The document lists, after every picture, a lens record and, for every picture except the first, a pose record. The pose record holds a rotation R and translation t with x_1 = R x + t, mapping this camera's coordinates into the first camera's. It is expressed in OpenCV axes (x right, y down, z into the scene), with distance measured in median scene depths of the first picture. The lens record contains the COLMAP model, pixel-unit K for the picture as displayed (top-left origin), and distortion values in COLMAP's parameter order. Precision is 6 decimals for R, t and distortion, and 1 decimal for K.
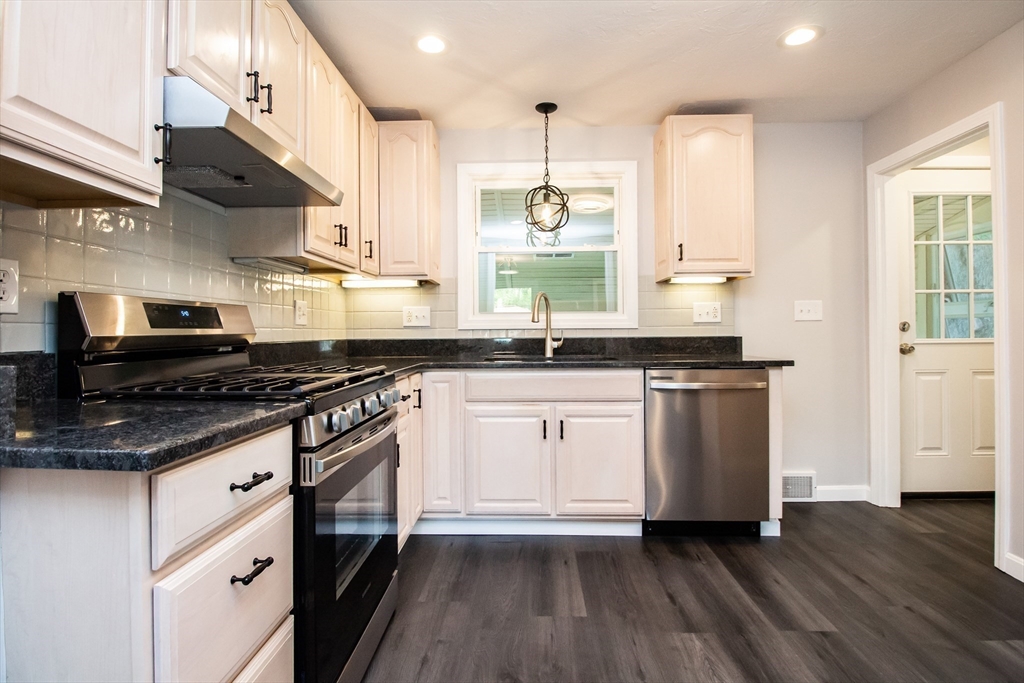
lens RADIAL K [[510.2, 0, 514.0], [0, 510.2, 328.2], [0, 0, 1]] dist [-0.009760, -0.004961]
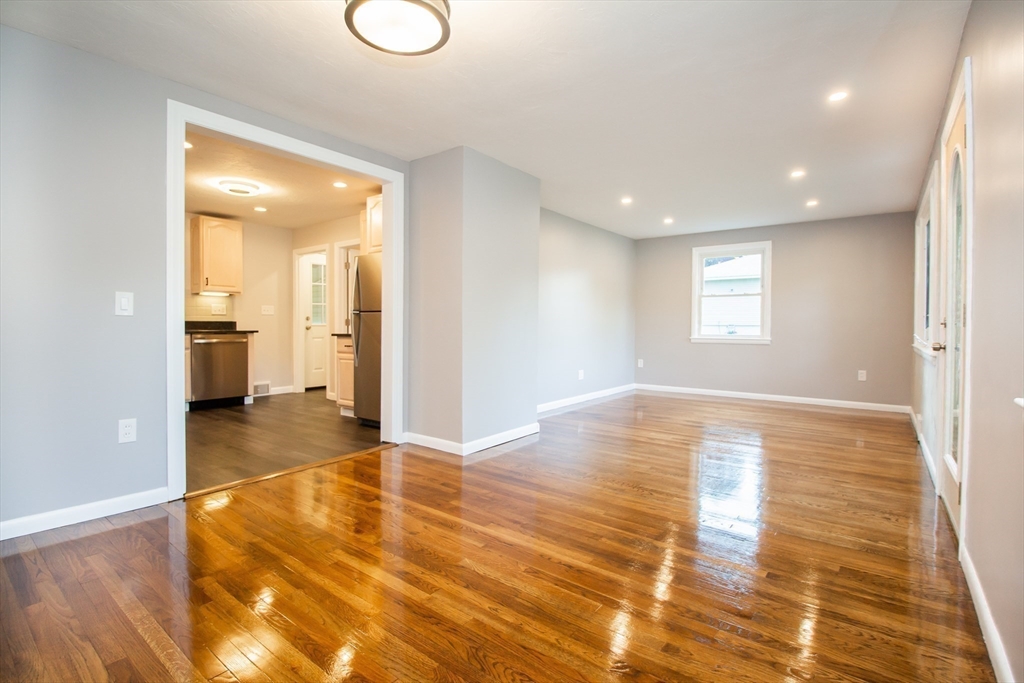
lens RADIAL K [[482.3, 0, 511.0], [0, 482.3, 334.8], [0, 0, 1]] dist [-0.003782, -0.003447]
pose [[0.588207, -0.003948, 0.808701, -0.619416], [-0.014247, 0.999782, 0.015243, 0.030707], [-0.808585, -0.020487, 0.588023, -1.365635]]
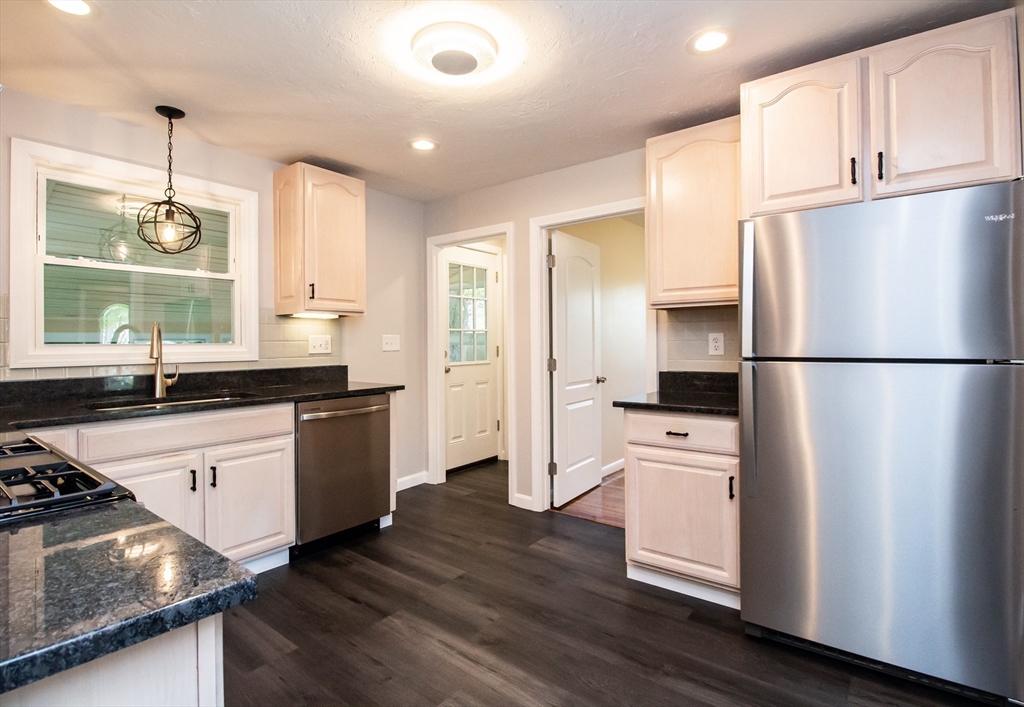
lens RADIAL K [[501.7, 0, 510.0], [0, 501.7, 338.5], [0, 0, 1]] dist [-0.013188, -0.002737]
pose [[0.584618, 0.008495, 0.811264, -0.323326], [-0.003967, 0.999963, -0.007612, -0.045990], [-0.811299, 0.001232, 0.584630, 0.034540]]
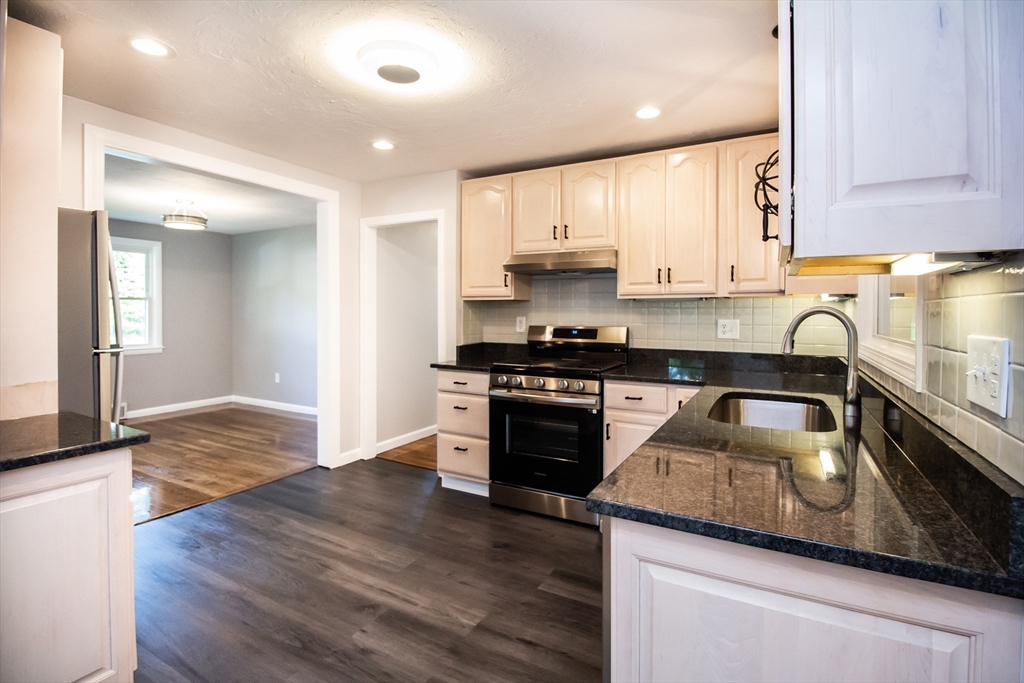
lens RADIAL K [[482.3, 0, 505.3], [0, 482.3, 307.9], [0, 0, 1]] dist [-0.003782, -0.003447]
pose [[-0.469955, -0.006659, -0.882665, 0.895858], [0.004511, 0.999940, -0.009946, -0.074460], [0.882679, -0.008656, -0.469897, 1.097082]]
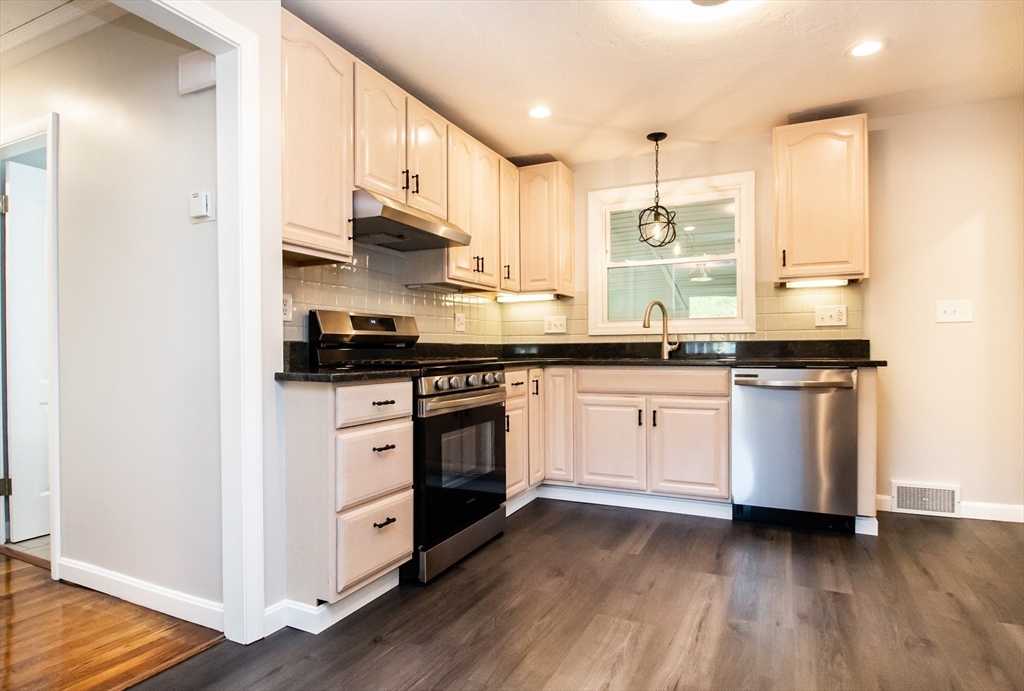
lens RADIAL K [[567.1, 0, 518.4], [0, 567.1, 350.1], [0, 0, 1]] dist [-0.013826, -0.003437]
pose [[0.917452, 0.000750, -0.397846, 0.319050], [0.003301, 0.999949, 0.009498, 0.028930], [0.397833, -0.010028, 0.917403, -0.308106]]
